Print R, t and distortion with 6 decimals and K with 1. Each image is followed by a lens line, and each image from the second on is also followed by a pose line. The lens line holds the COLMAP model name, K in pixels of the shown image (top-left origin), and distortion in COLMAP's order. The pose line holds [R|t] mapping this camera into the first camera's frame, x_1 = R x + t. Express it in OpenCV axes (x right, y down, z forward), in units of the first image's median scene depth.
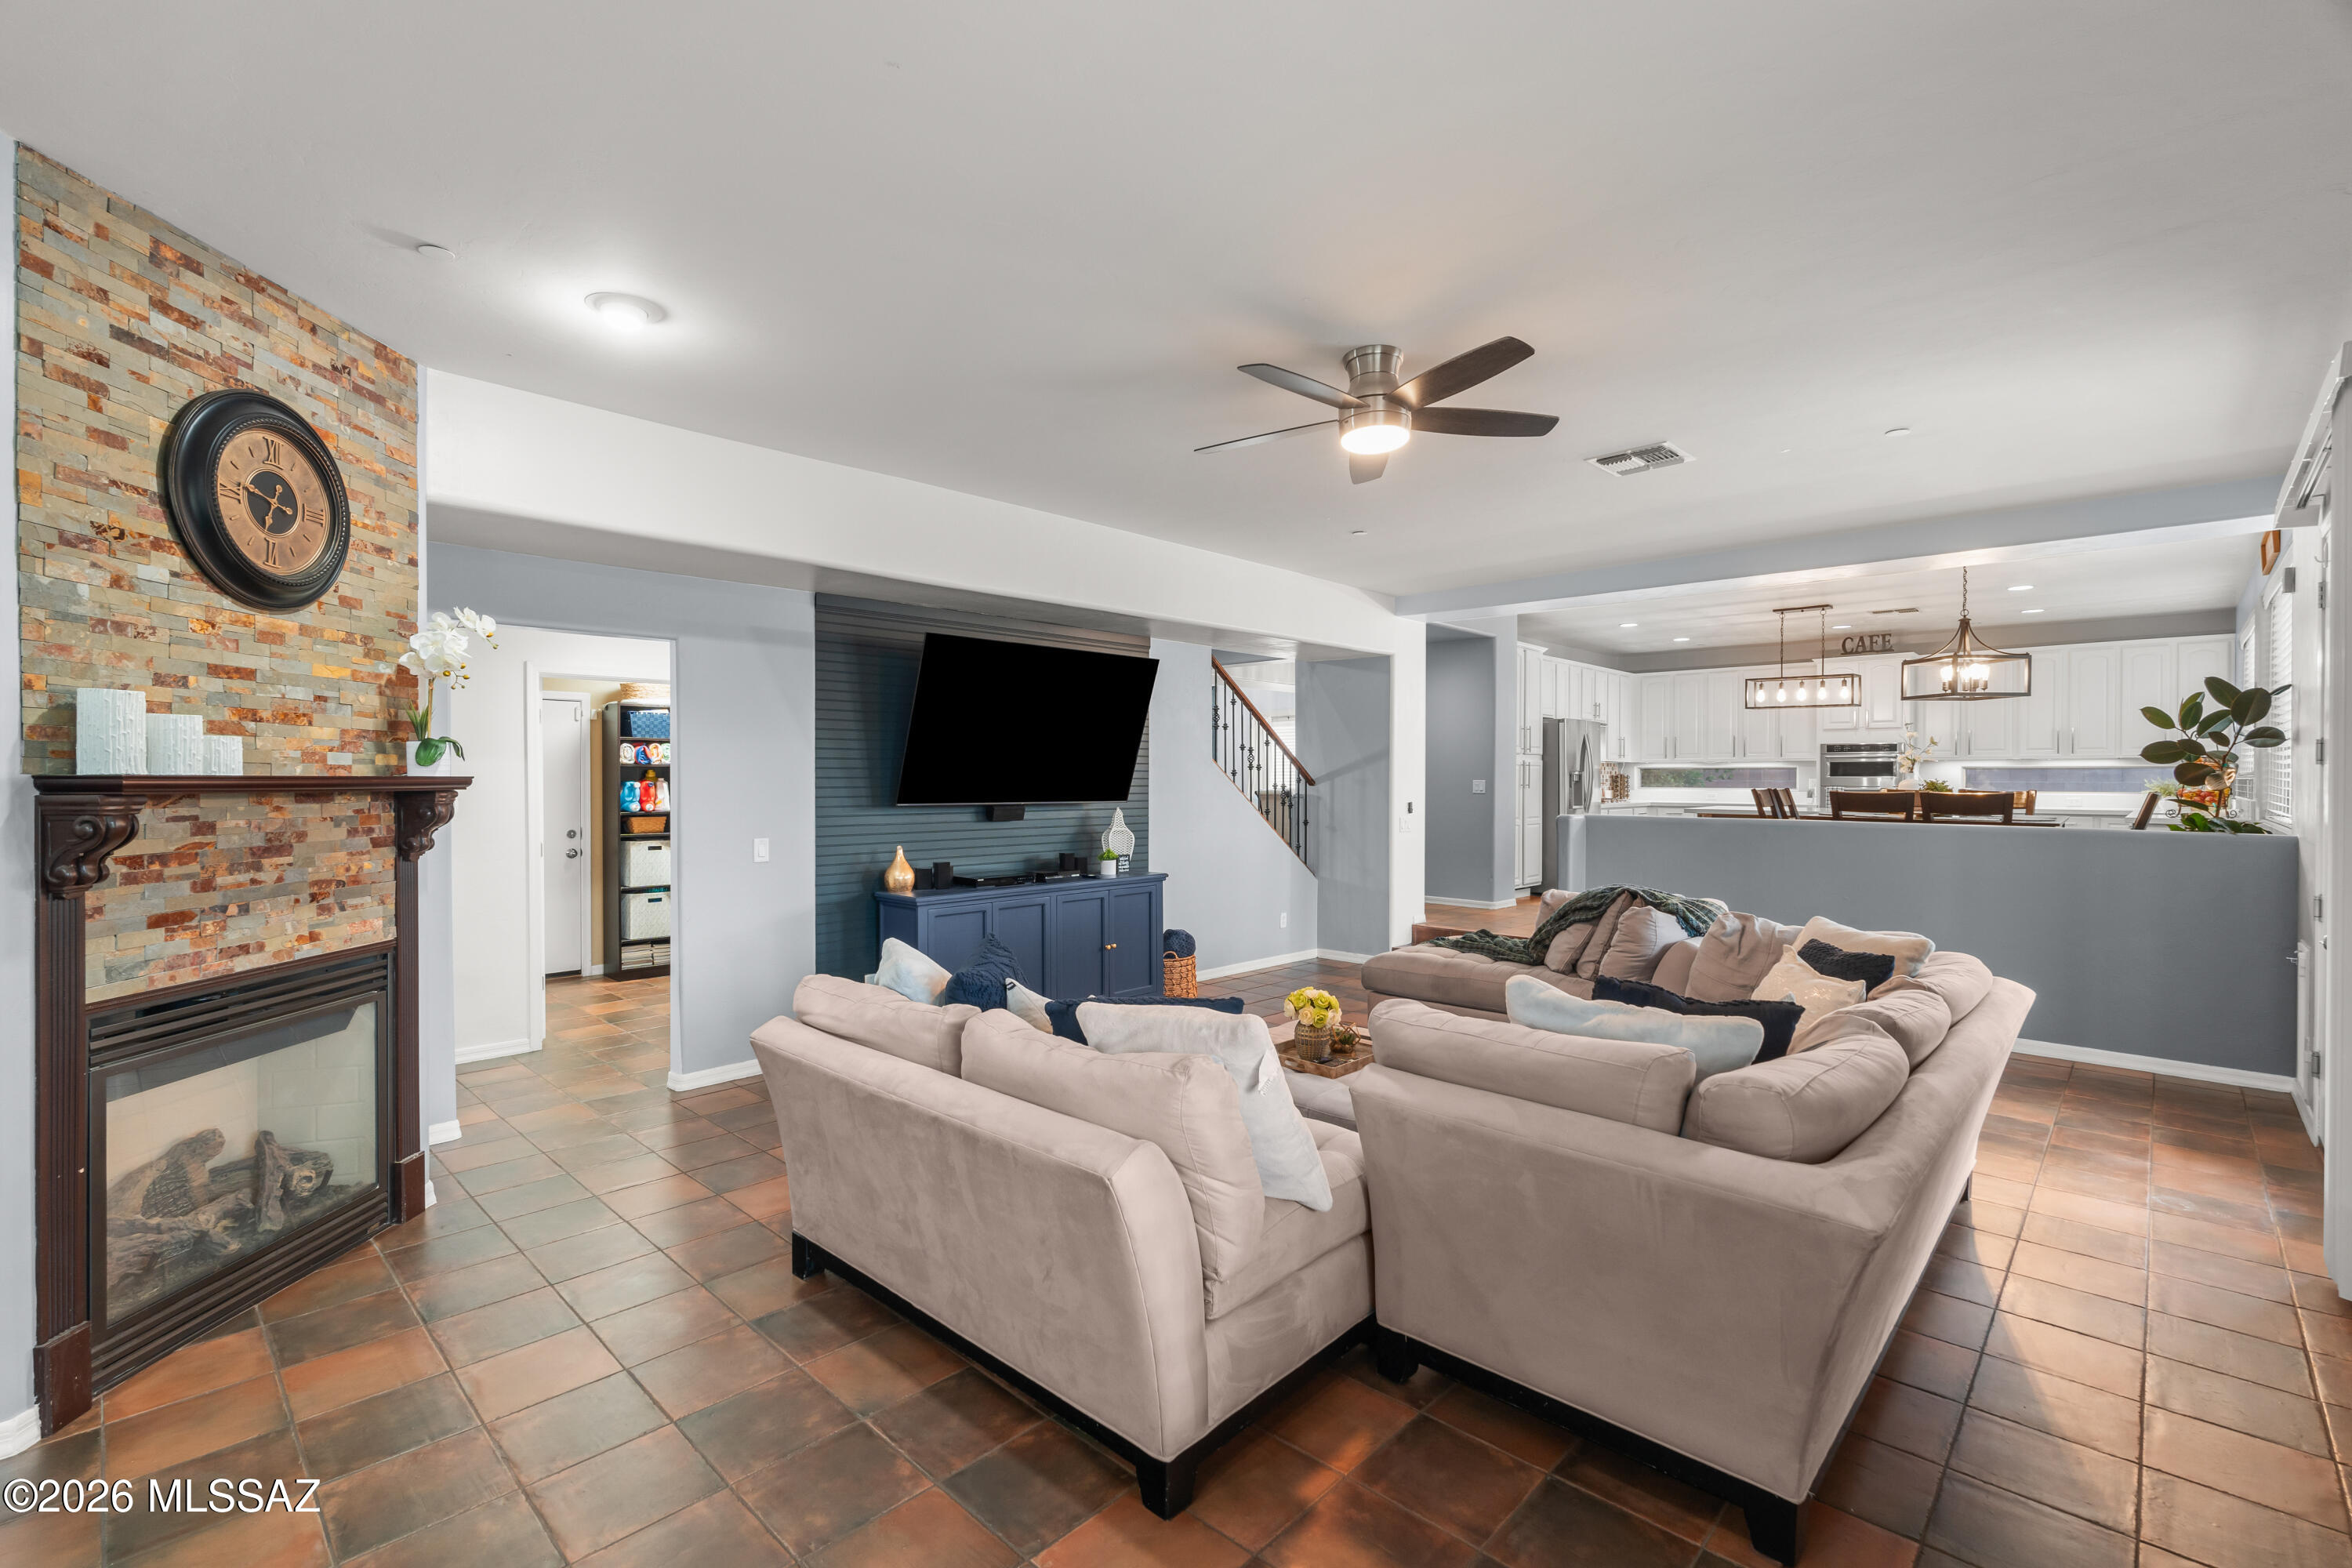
lens RADIAL K [[1028.2, 0, 1172.2], [0, 1028.2, 790.6], [0, 0, 1]] dist [-0.002265, -0.000632]
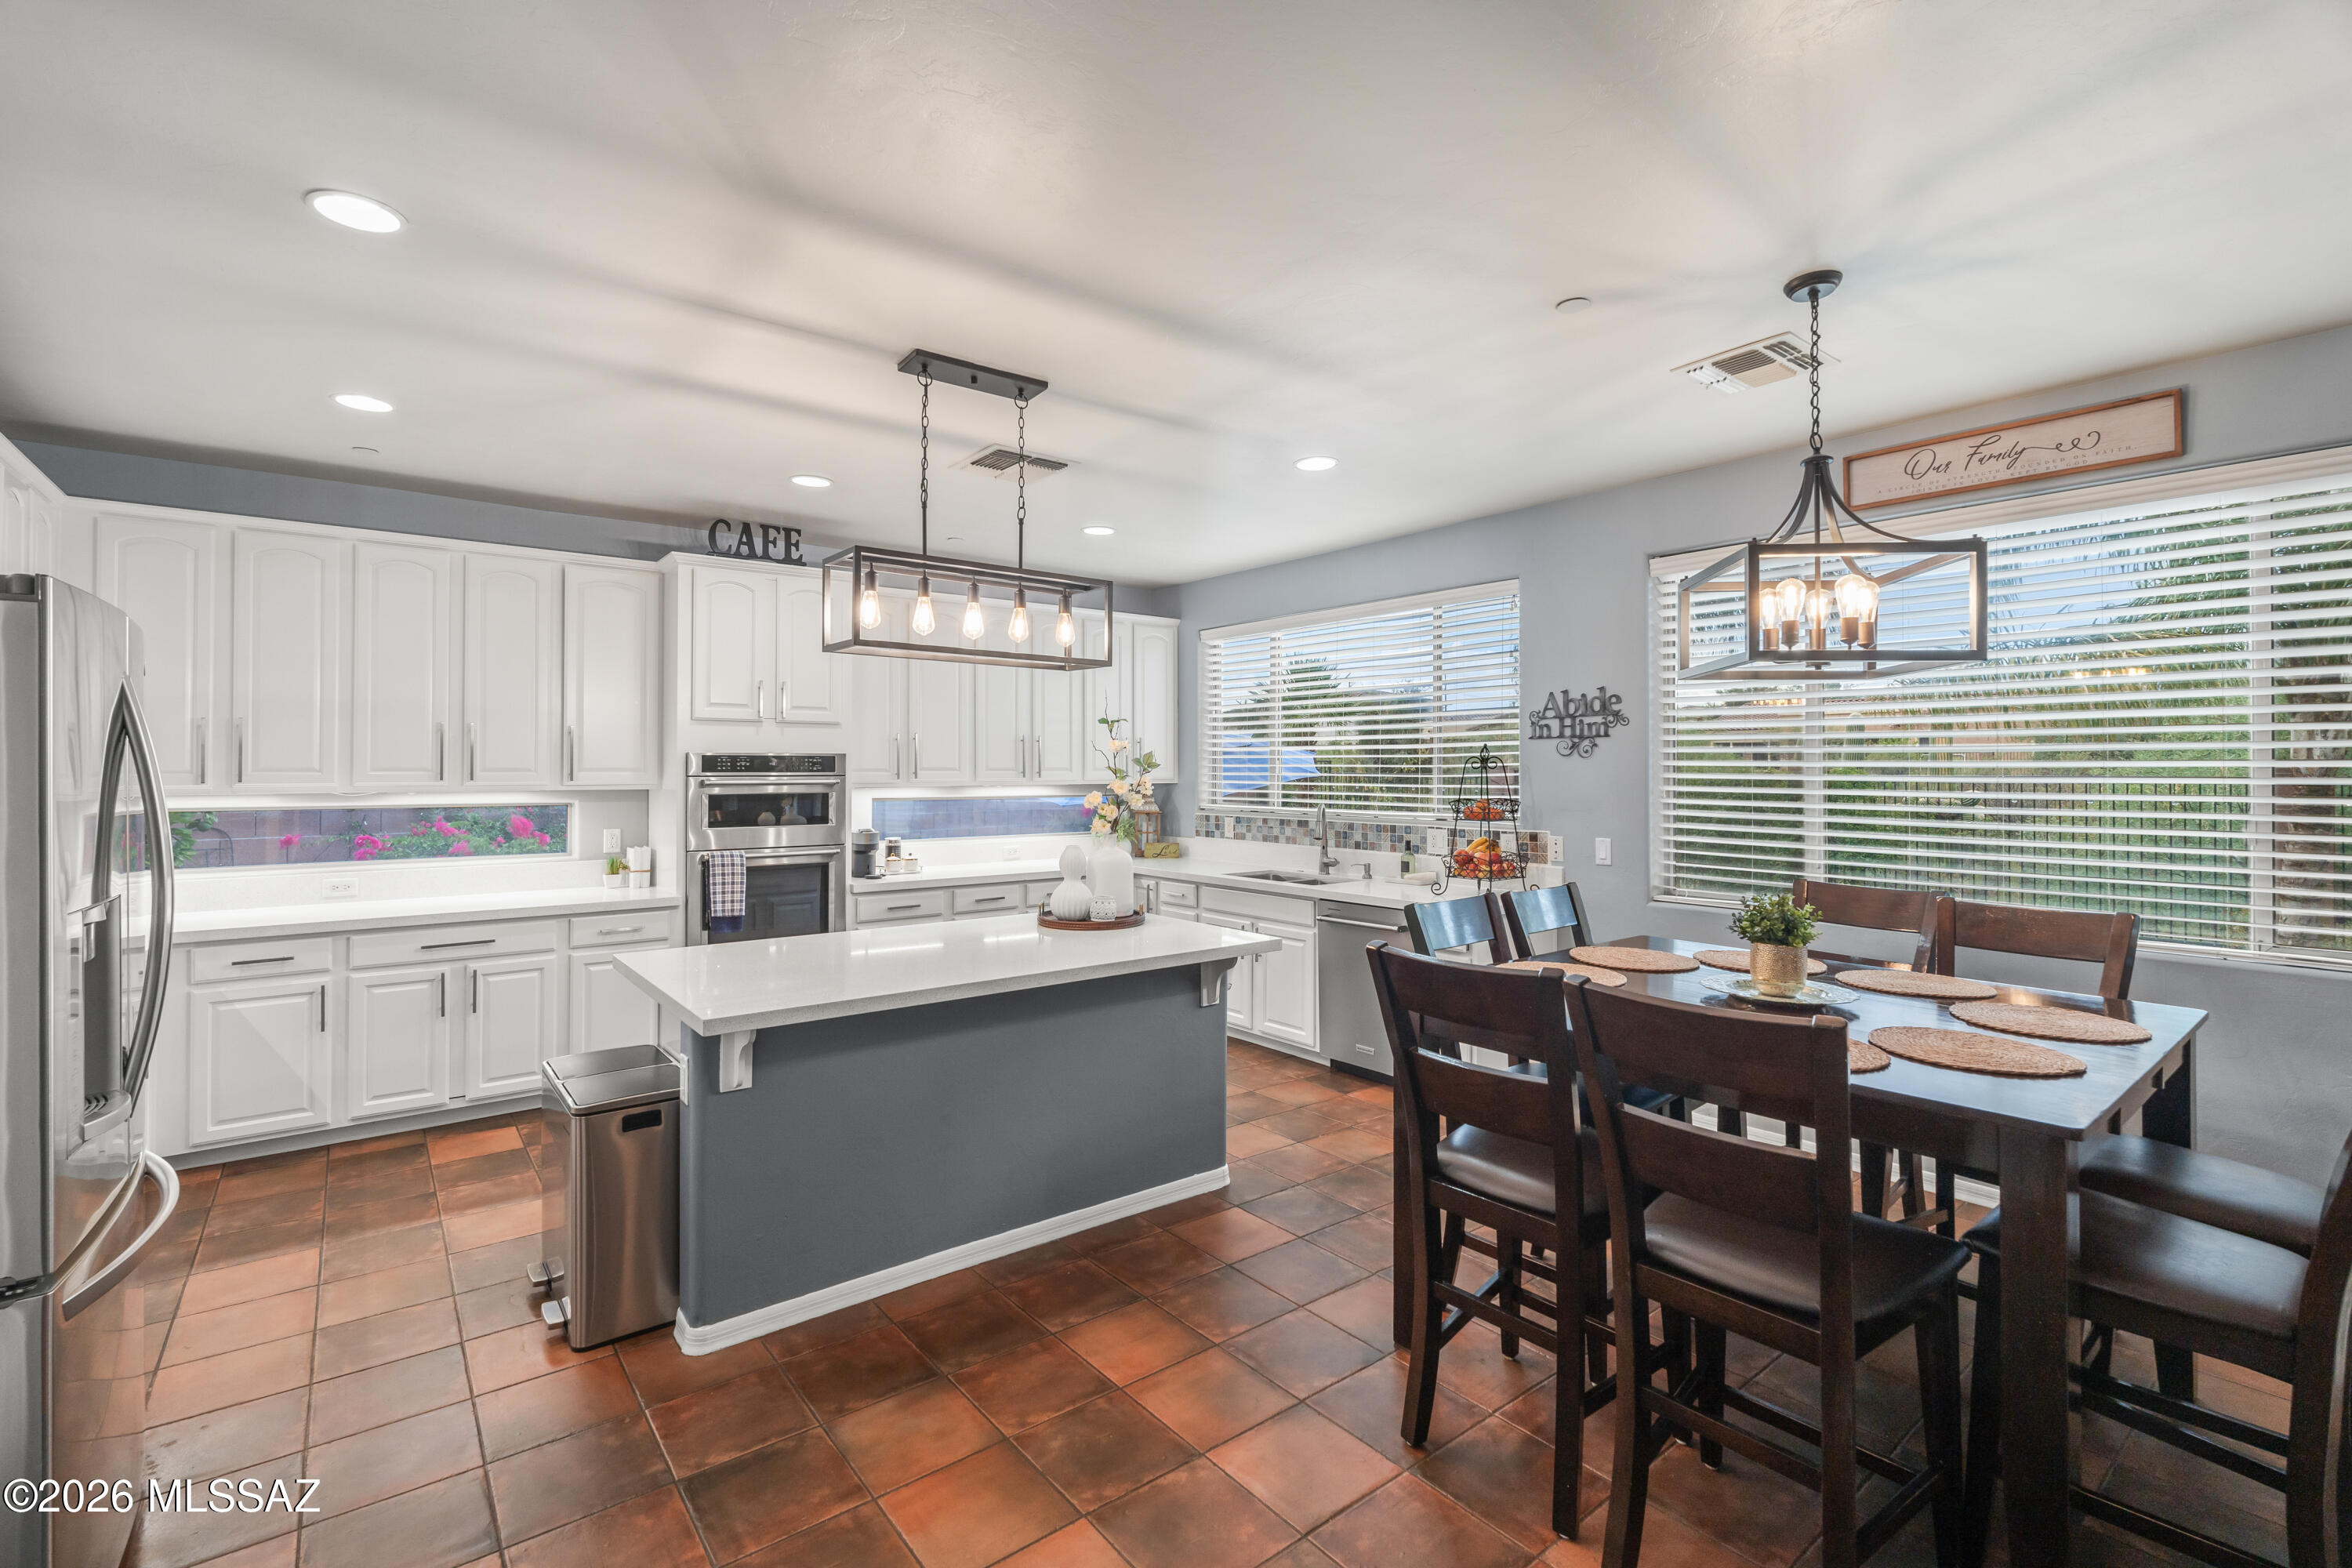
lens RADIAL K [[1035.1, 0, 1165.1], [0, 1035.1, 759.1], [0, 0, 1]] dist [-0.002083, 0.000009]
pose [[0.140333, 0.006283, 0.990084, 0.805551], [0.012878, 0.999884, -0.008170, -0.127097], [-0.990021, 0.013897, 0.140236, 2.583523]]
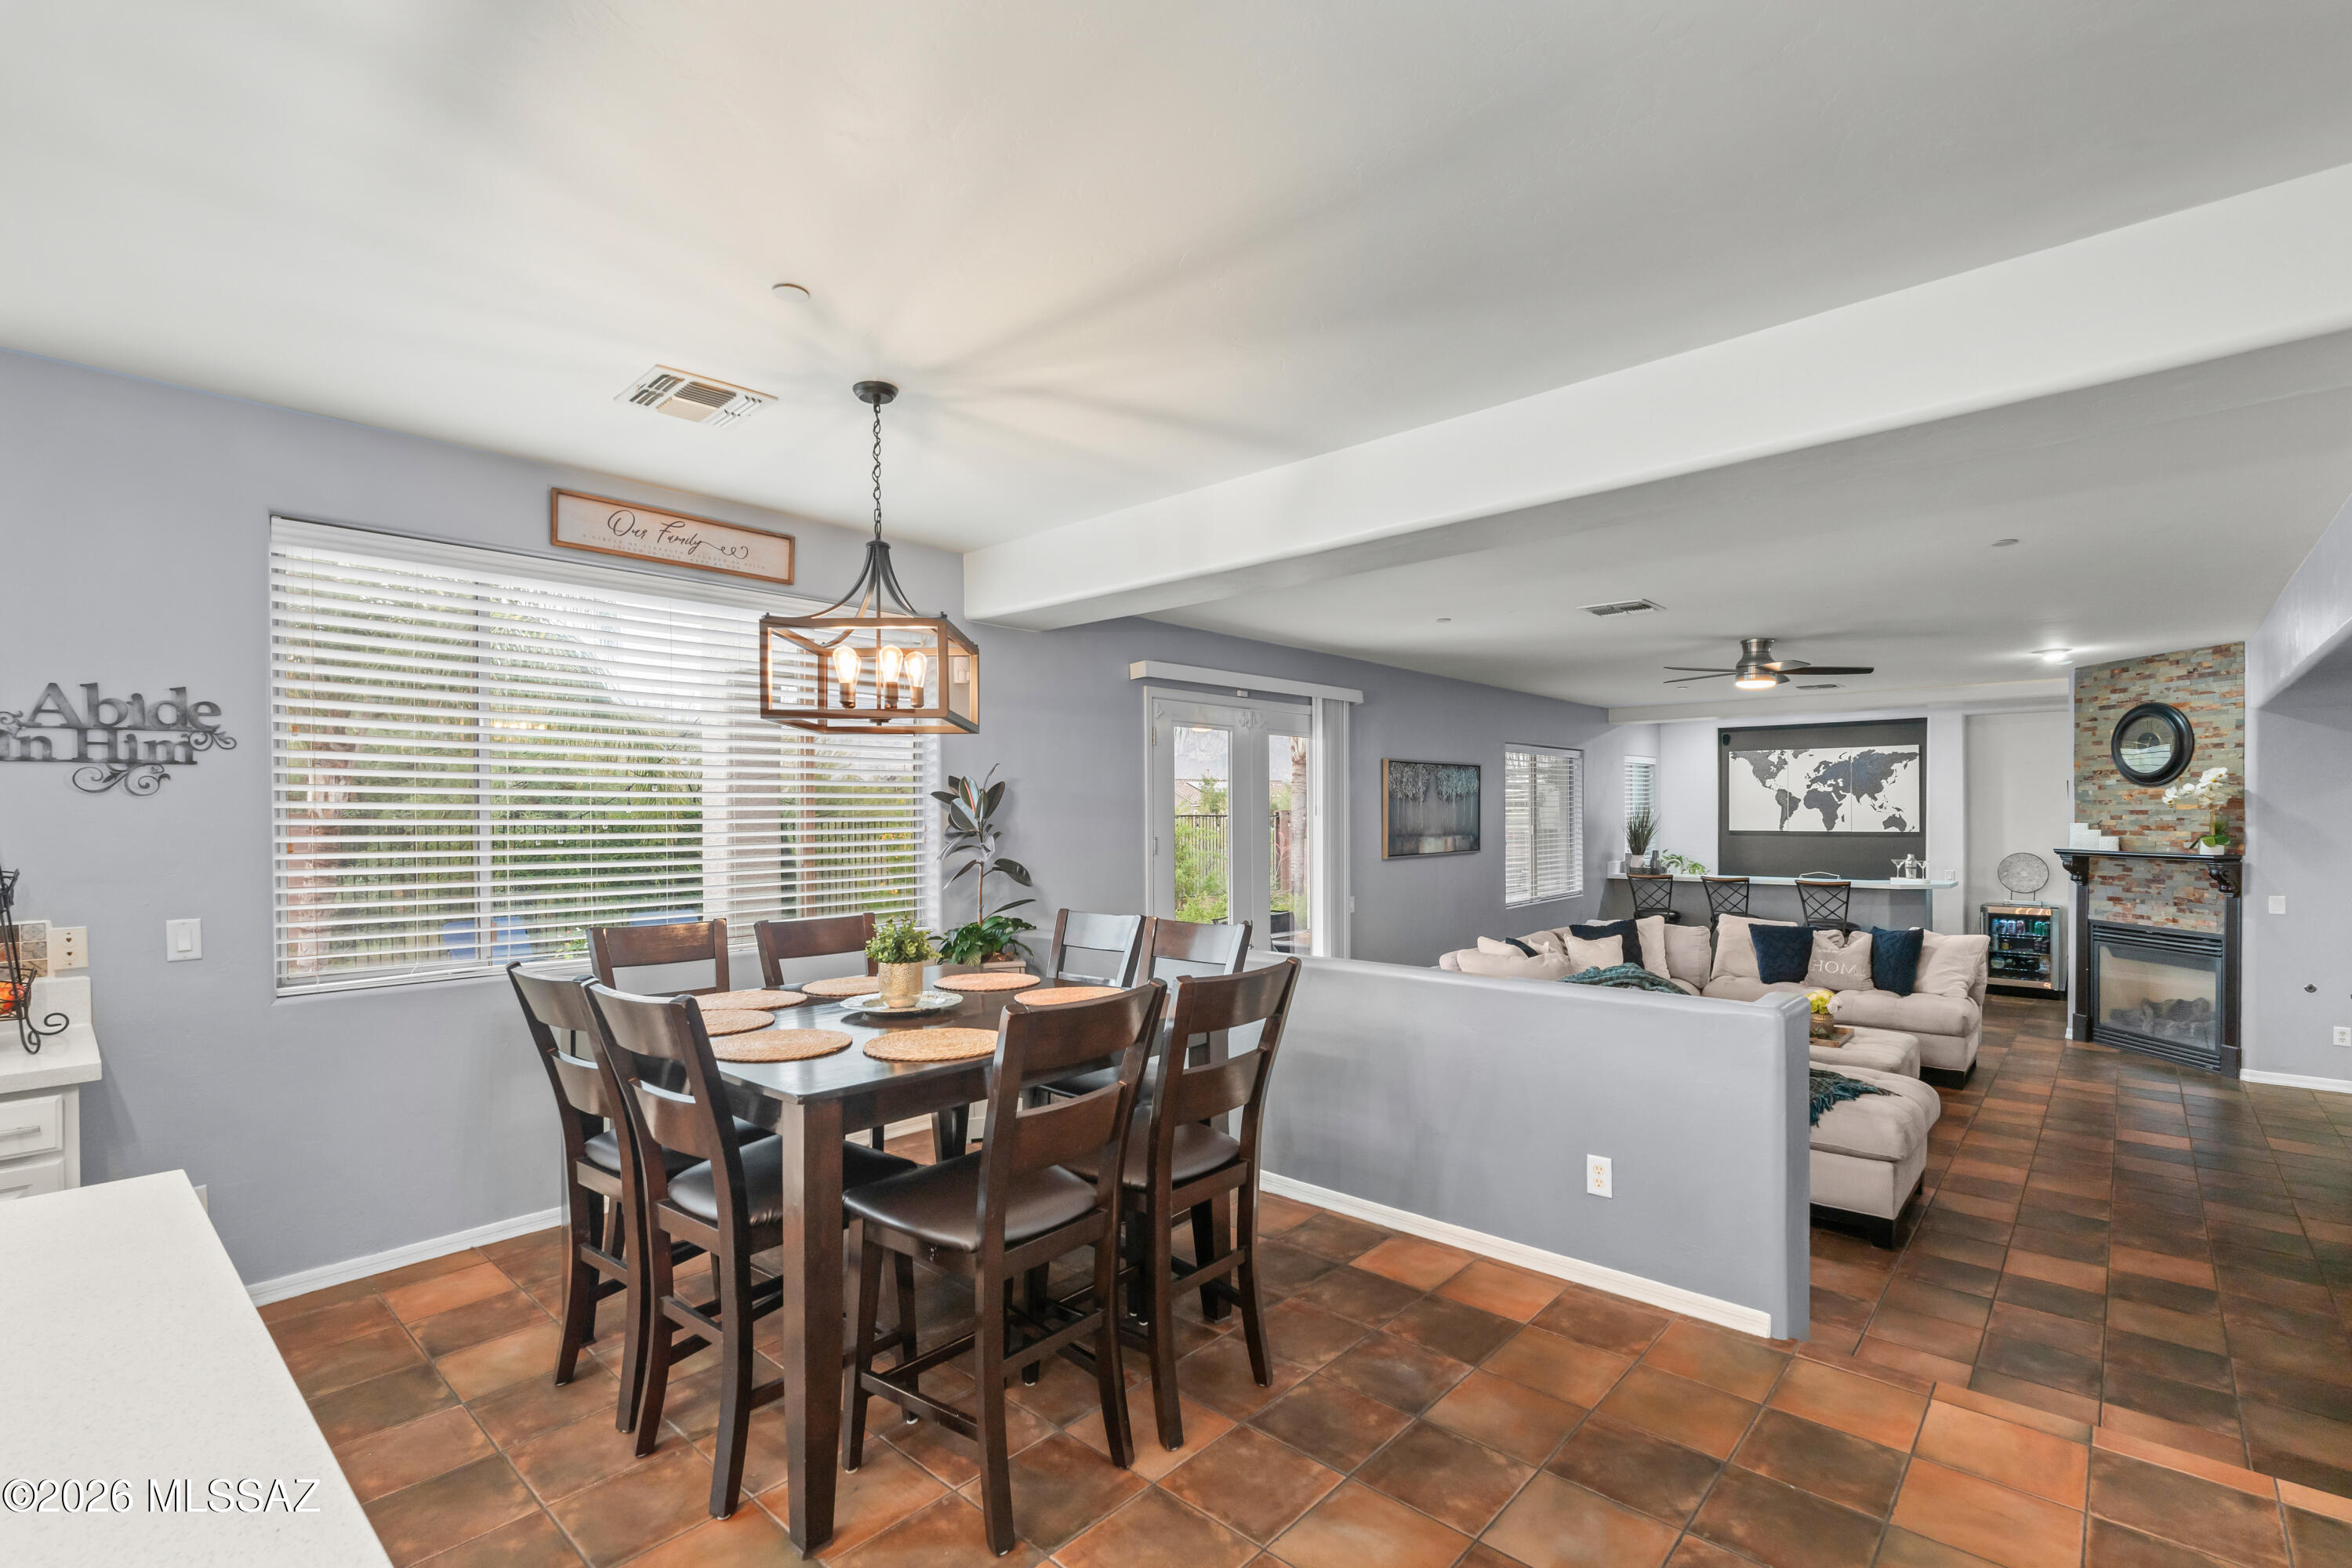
lens RADIAL K [[1054.6, 0, 1186.6], [0, 1054.6, 823.0], [0, 0, 1]] dist [-0.002829, -0.000301]
pose [[-0.999445, 0.001020, -0.033306, 1.429829], [0.000252, 0.999734, 0.023056, -0.130387], [0.033321, 0.023035, -0.999179, 3.160489]]
